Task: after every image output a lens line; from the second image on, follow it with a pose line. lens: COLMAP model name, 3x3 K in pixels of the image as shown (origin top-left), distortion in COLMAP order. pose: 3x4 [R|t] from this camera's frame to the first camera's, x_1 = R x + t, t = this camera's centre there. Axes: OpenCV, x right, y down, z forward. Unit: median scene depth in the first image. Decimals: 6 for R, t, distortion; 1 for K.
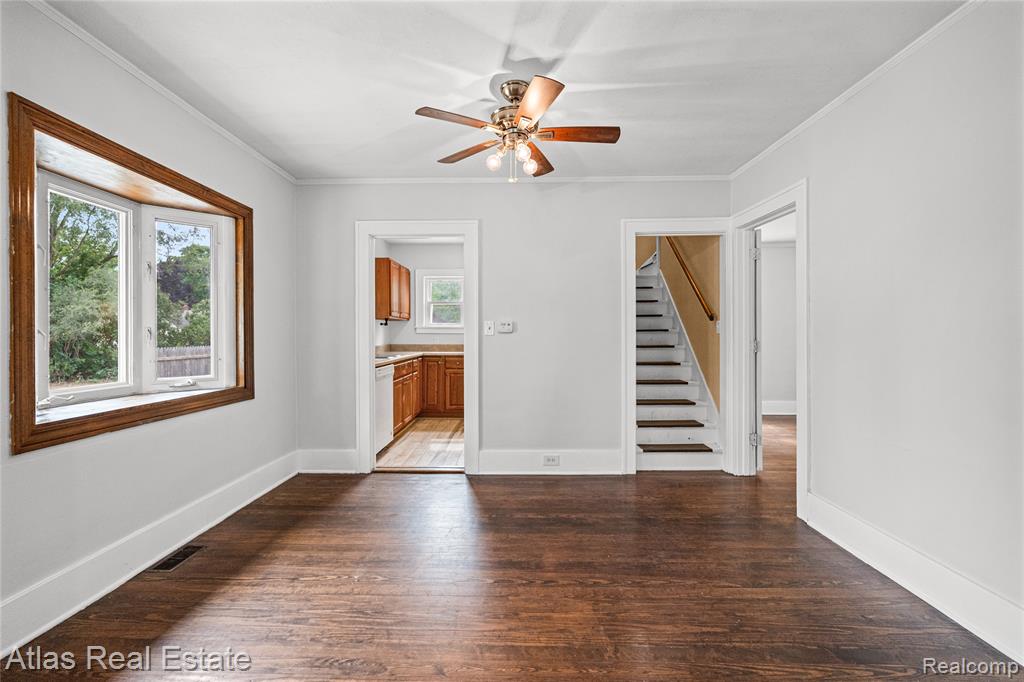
lens RADIAL K [[461.1, 0, 507.4], [0, 461.1, 333.0], [0, 0, 1]] dist [-0.004593, -0.000409]
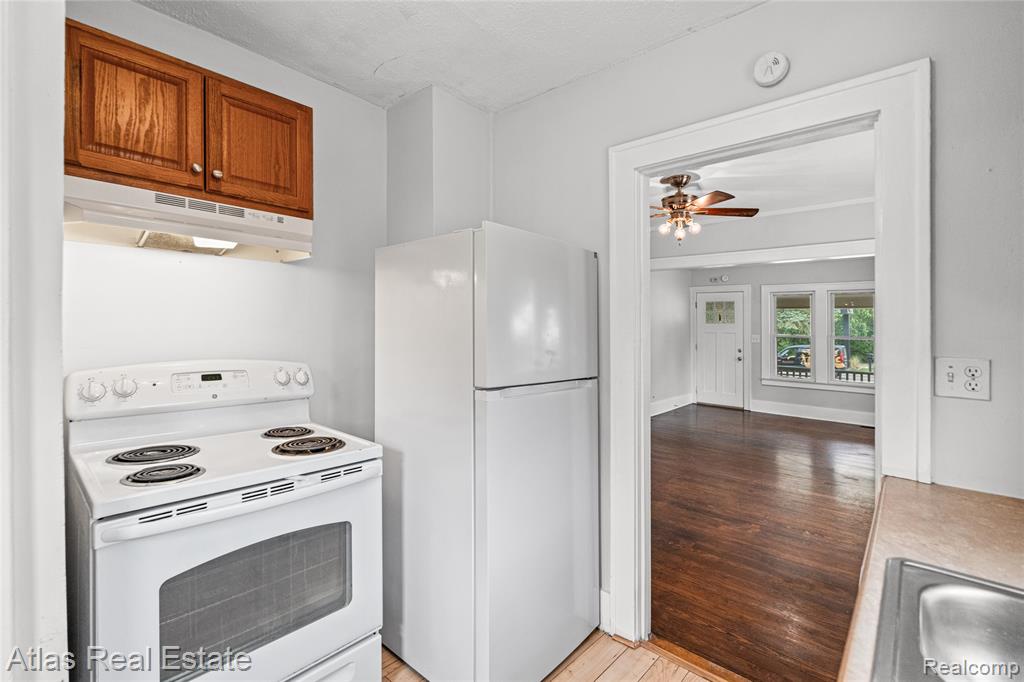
lens RADIAL K [[453.1, 0, 522.9], [0, 453.1, 319.9], [0, 0, 1]] dist [0.001567, 0.000098]
pose [[-0.768069, 0.000551, 0.640366, -0.358366], [-0.019796, 0.999501, -0.024604, -0.040760], [-0.640061, -0.031574, -0.767675, 1.725663]]
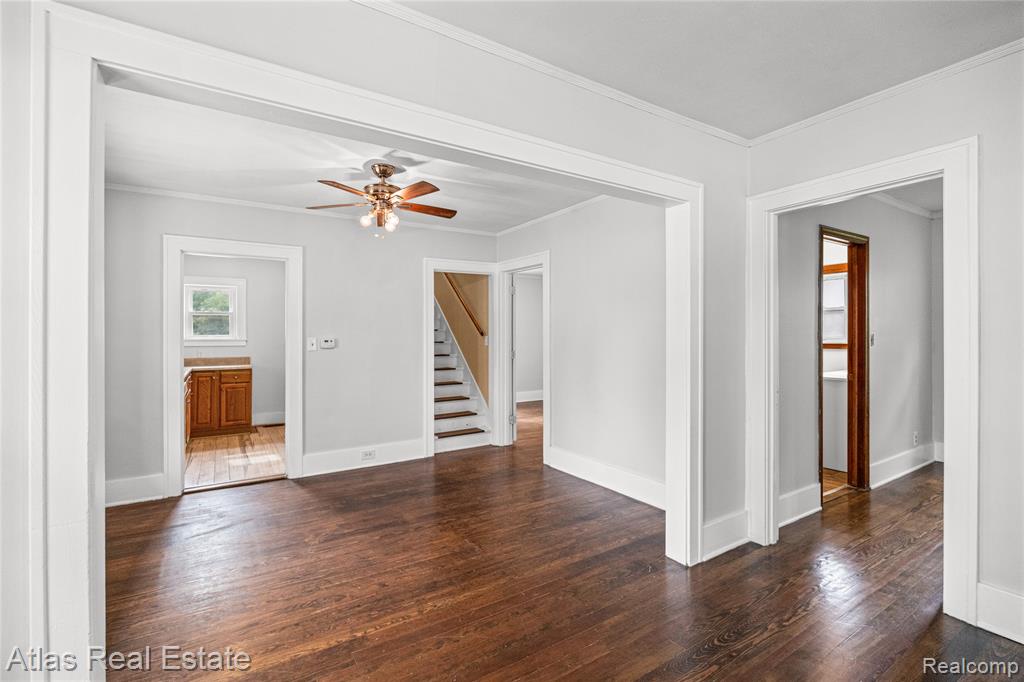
lens RADIAL K [[460.3, 0, 508.7], [0, 460.3, 335.5], [0, 0, 1]] dist [-0.001226, -0.000085]
pose [[0.833767, -0.000890, 0.552115, -0.297974], [0.002886, 0.999992, -0.002746, -0.031945], [-0.552108, 0.003883, 0.833763, -0.220471]]
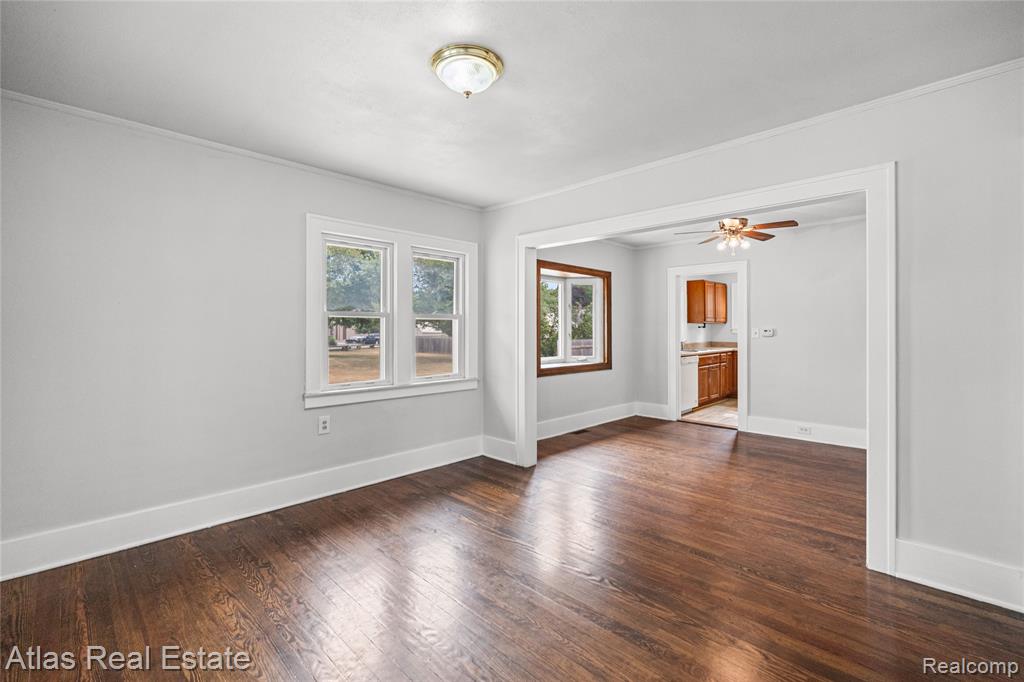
lens RADIAL K [[453.8, 0, 513.3], [0, 453.8, 327.4], [0, 0, 1]] dist [-0.000801, -0.000010]
pose [[0.727378, -0.000419, -0.686237, 0.449036], [0.001708, 0.999998, 0.001200, -0.036925], [0.686235, -0.002045, 0.727377, -0.660221]]
